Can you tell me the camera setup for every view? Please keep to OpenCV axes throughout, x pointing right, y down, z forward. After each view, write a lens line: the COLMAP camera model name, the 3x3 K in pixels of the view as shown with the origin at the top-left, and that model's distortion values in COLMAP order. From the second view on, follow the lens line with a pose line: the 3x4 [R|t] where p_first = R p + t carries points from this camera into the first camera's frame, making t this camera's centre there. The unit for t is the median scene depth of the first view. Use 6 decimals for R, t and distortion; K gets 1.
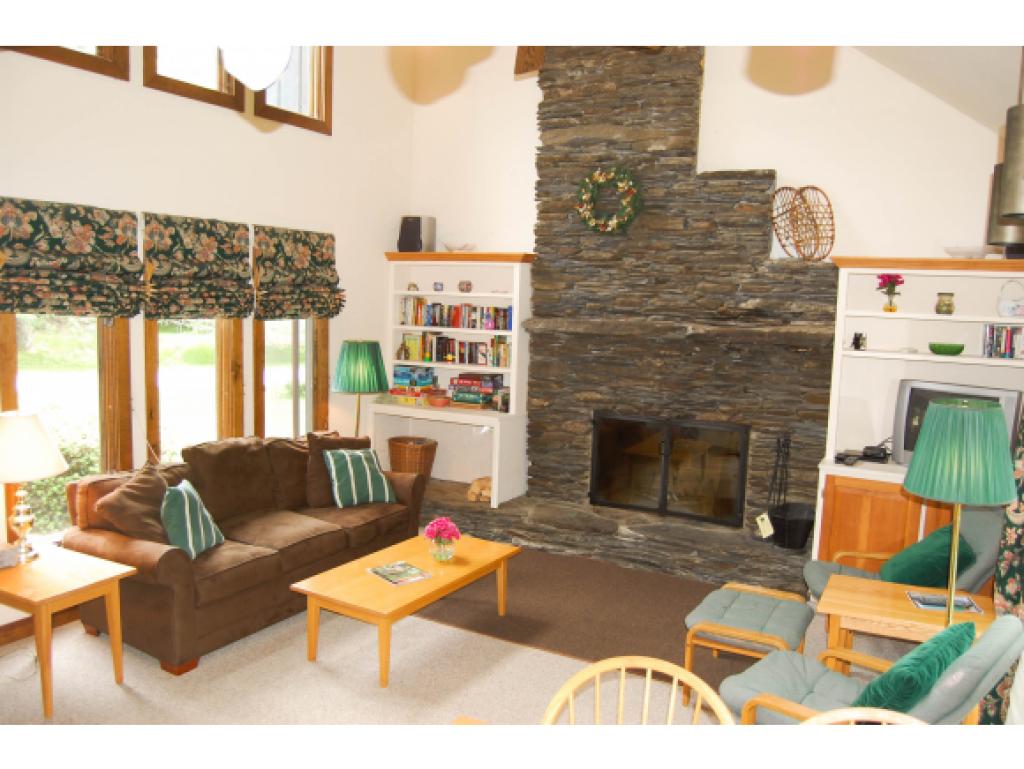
lens RADIAL K [[827.1, 0, 506.7], [0, 827.1, 397.4], [0, 0, 1]] dist [-0.080525, 0.009156]
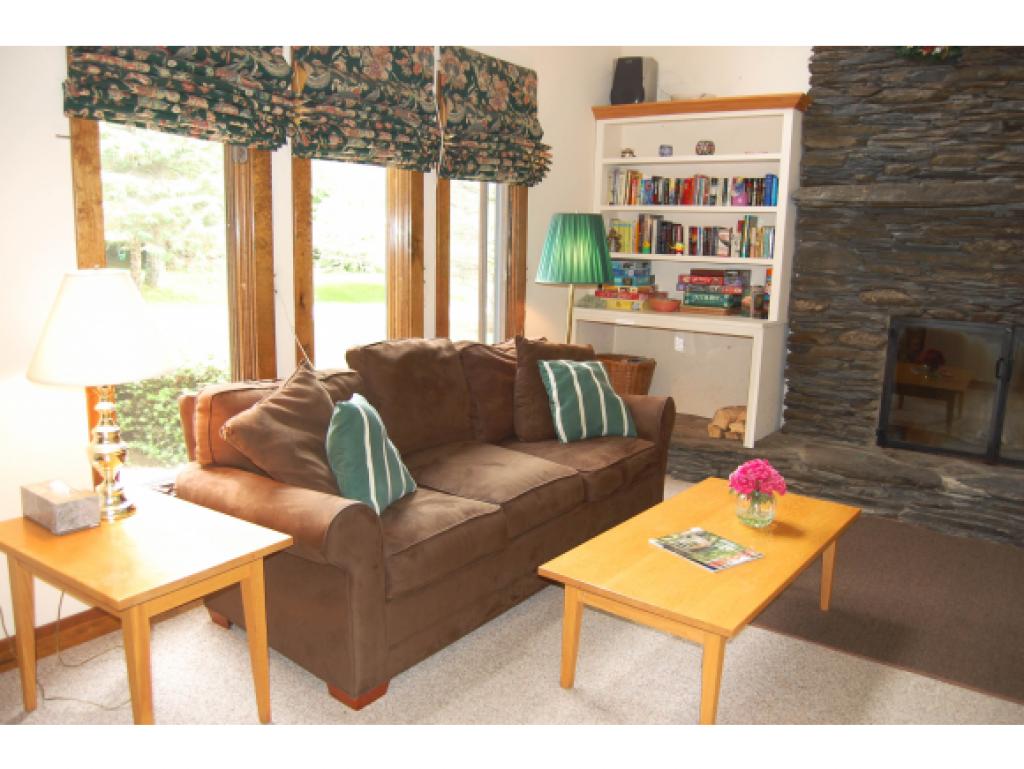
lens RADIAL K [[800.5, 0, 506.3], [0, 800.5, 397.7], [0, 0, 1]] dist [-0.091783, 0.032060]
pose [[0.991844, 0.016829, -0.126342, -0.150876], [-0.008135, 0.997583, 0.069013, 0.045597], [0.127198, -0.067422, 0.989583, 0.298345]]
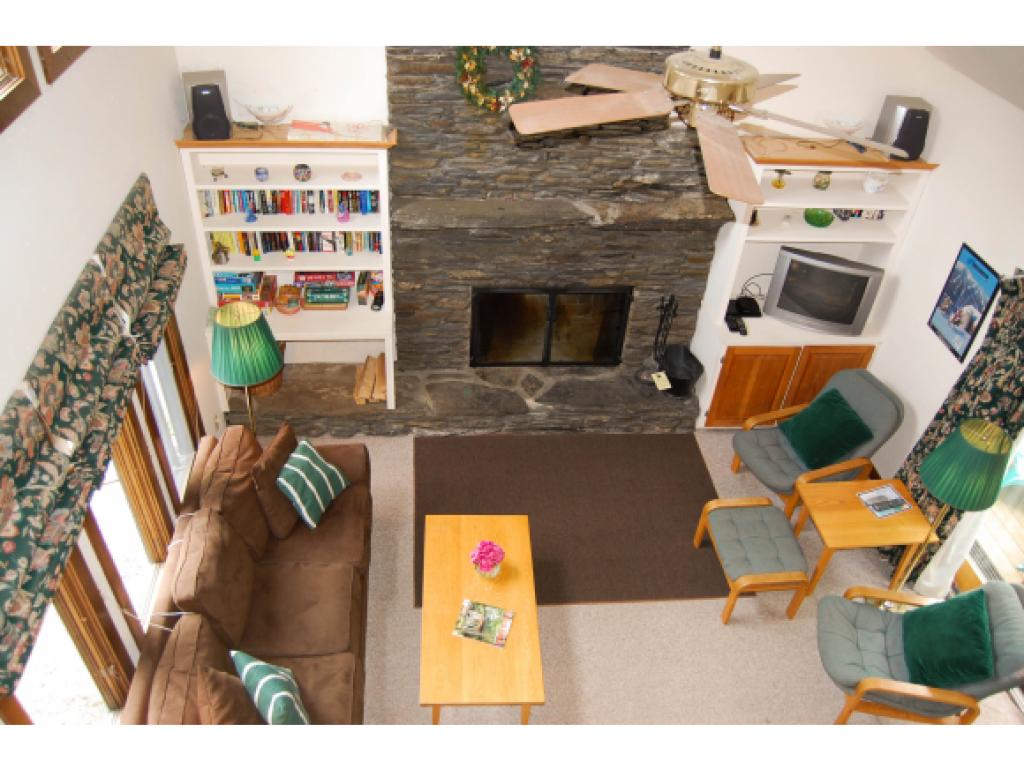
lens RADIAL K [[800.5, 0, 506.3], [0, 800.5, 397.7], [0, 0, 1]] dist [-0.091783, 0.032060]
pose [[0.829961, -0.344081, 0.439058, -0.327555], [0.038313, 0.820399, 0.570506, -0.426082], [-0.556504, -0.456676, 0.694082, 0.316040]]
